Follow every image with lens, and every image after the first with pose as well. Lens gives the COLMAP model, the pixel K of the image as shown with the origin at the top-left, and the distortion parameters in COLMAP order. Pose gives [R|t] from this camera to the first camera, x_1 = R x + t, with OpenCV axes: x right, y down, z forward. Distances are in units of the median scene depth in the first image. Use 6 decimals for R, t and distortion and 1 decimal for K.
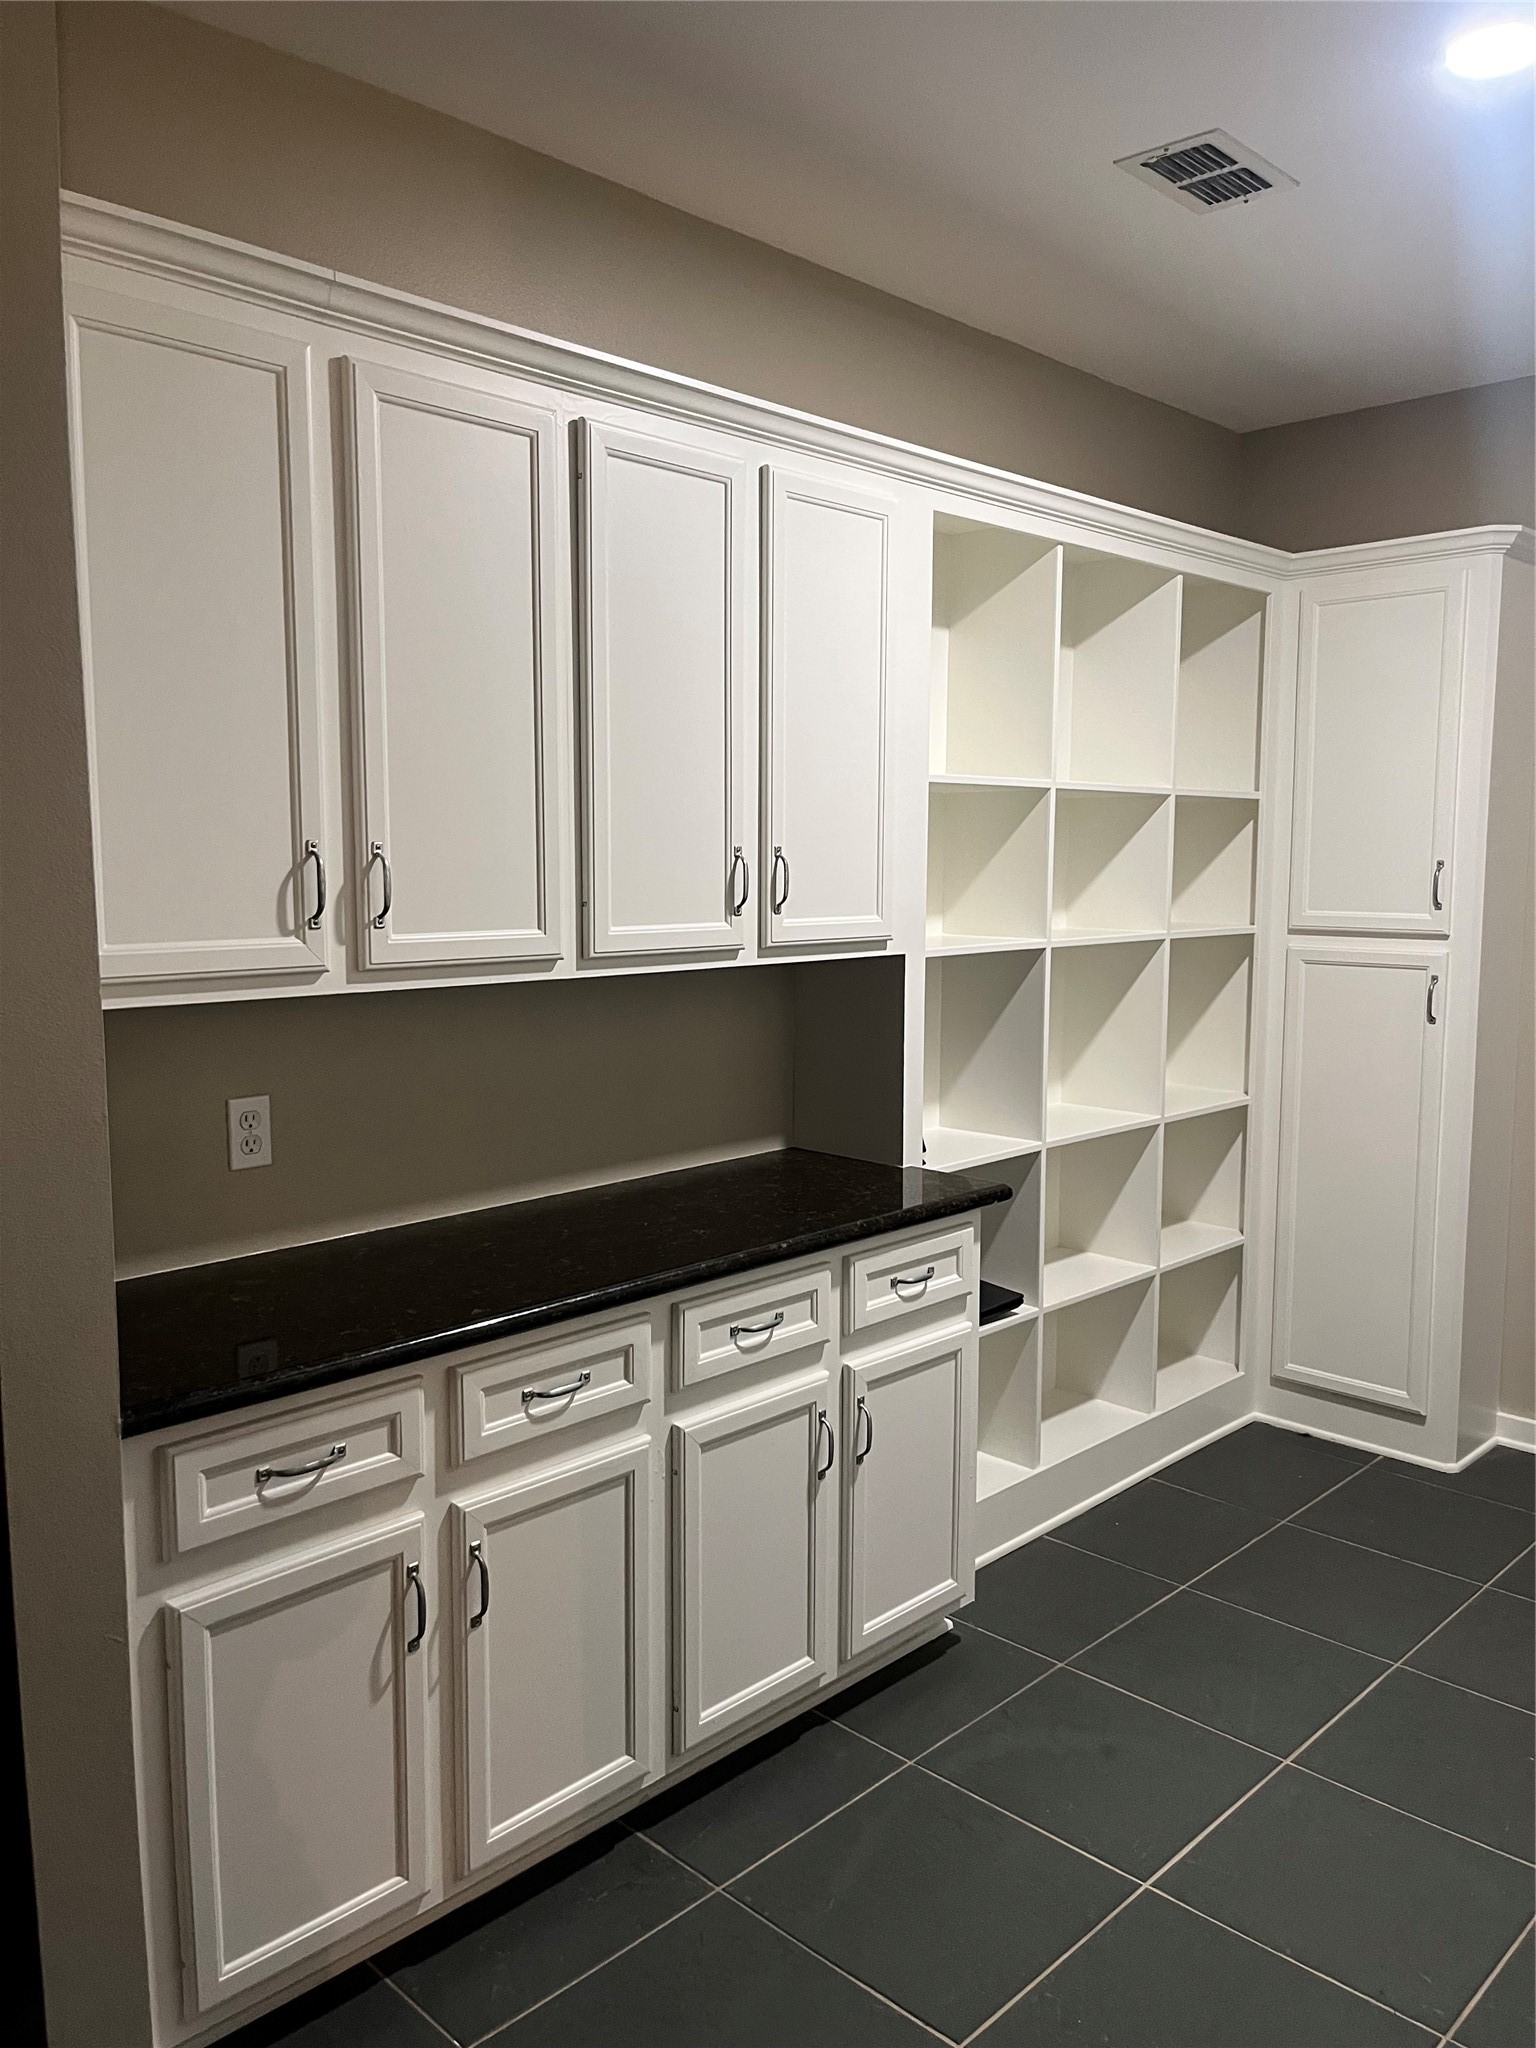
lens RADIAL K [[1562.2, 0, 773.3], [0, 1562.2, 1028.0], [0, 0, 1]] dist [0.064634, -0.094290]
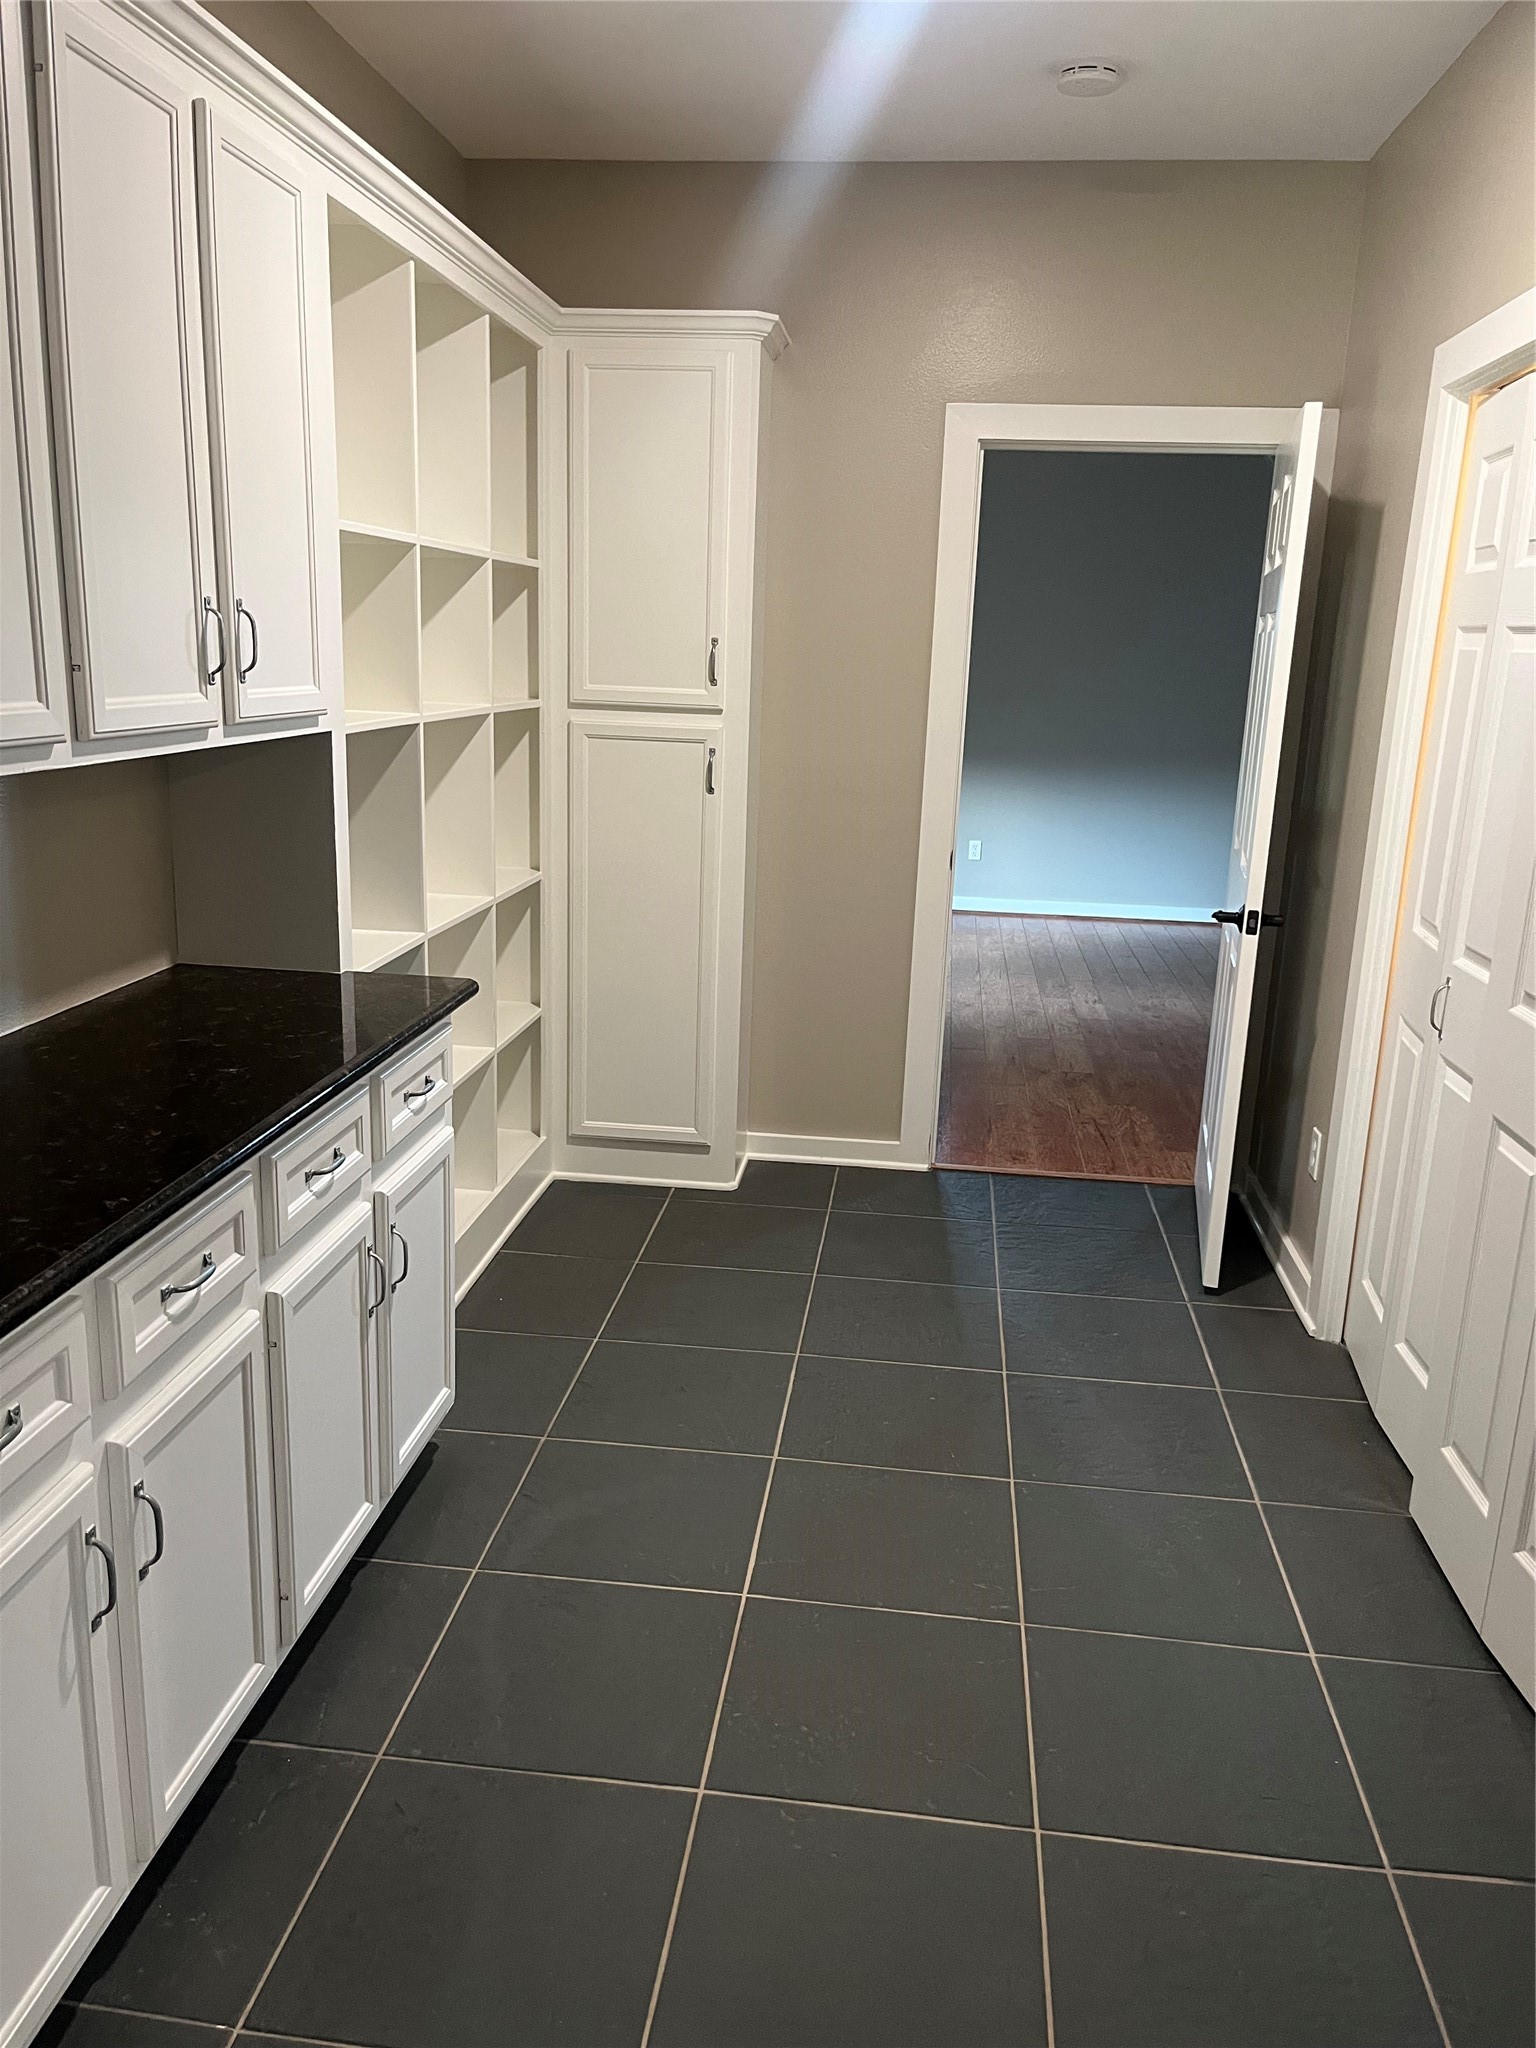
lens RADIAL K [[1562.2, 0, 799.4], [0, 1562.2, 1052.1], [0, 0, 1]] dist [0.064634, -0.094290]
pose [[0.780094, -0.134277, 0.611084, -0.230407], [0.036423, 0.984789, 0.169897, -0.008505], [-0.624602, -0.110278, 0.773118, 0.111013]]
